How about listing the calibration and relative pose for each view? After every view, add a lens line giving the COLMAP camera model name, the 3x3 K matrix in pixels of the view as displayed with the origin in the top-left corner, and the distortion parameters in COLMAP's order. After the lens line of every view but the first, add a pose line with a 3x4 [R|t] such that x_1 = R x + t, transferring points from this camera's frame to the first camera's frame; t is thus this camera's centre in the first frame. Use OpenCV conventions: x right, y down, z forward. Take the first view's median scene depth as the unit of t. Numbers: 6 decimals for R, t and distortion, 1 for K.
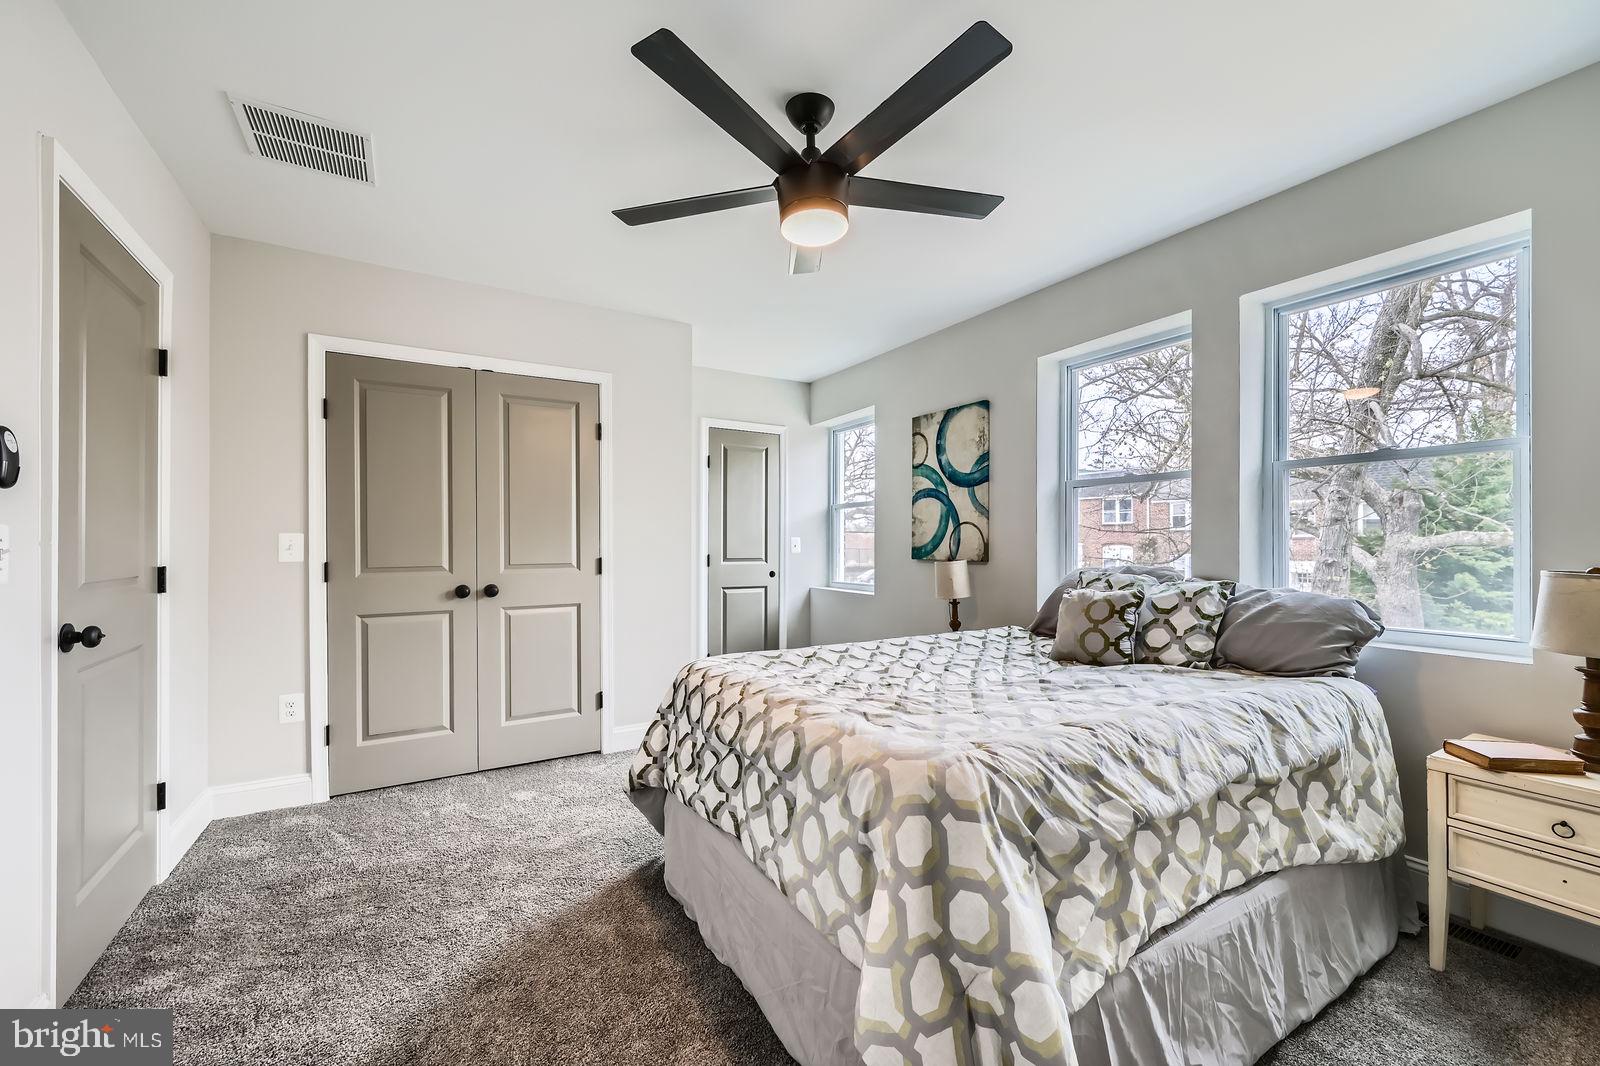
lens RADIAL K [[638.9, 0, 800.8], [0, 638.9, 538.4], [0, 0, 1]] dist [-0.000301, 0.000766]
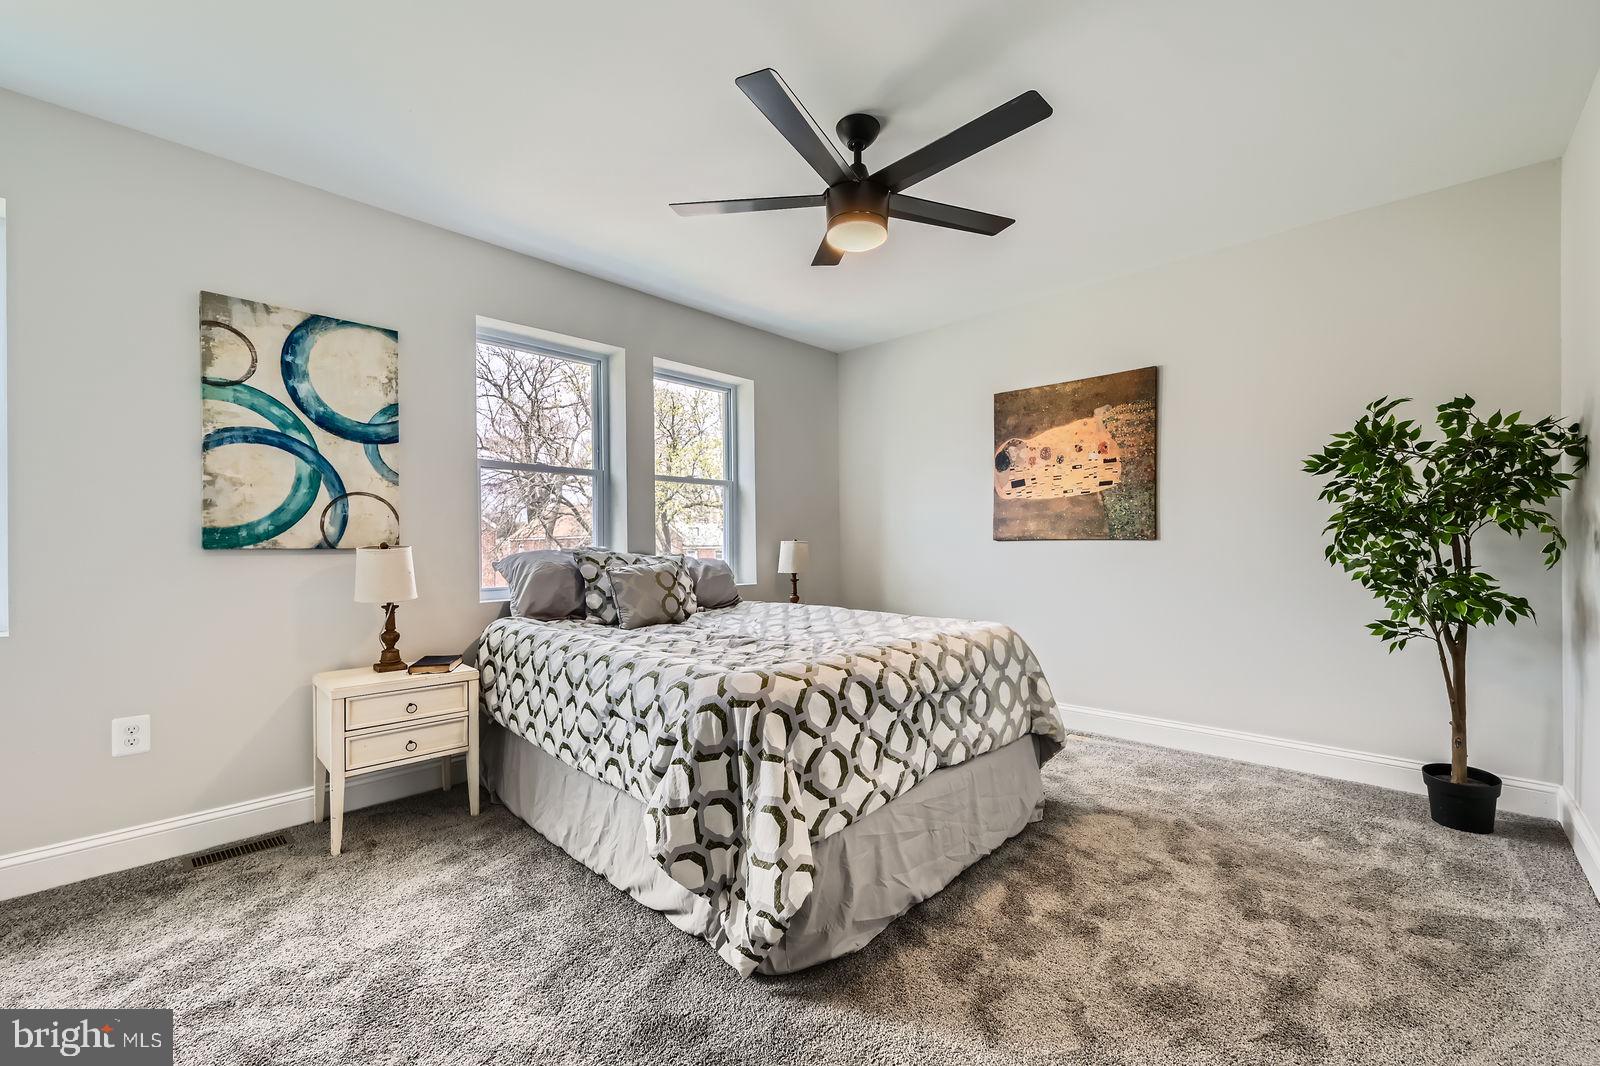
lens RADIAL K [[638.9, 0, 801.8], [0, 638.9, 542.8], [0, 0, 1]] dist [-0.000301, 0.000766]
pose [[-0.246102, 0.010333, 0.969189, -0.503929], [0.003521, 0.999946, -0.009767, 0.035417], [-0.969237, 0.001009, -0.246125, 0.673259]]
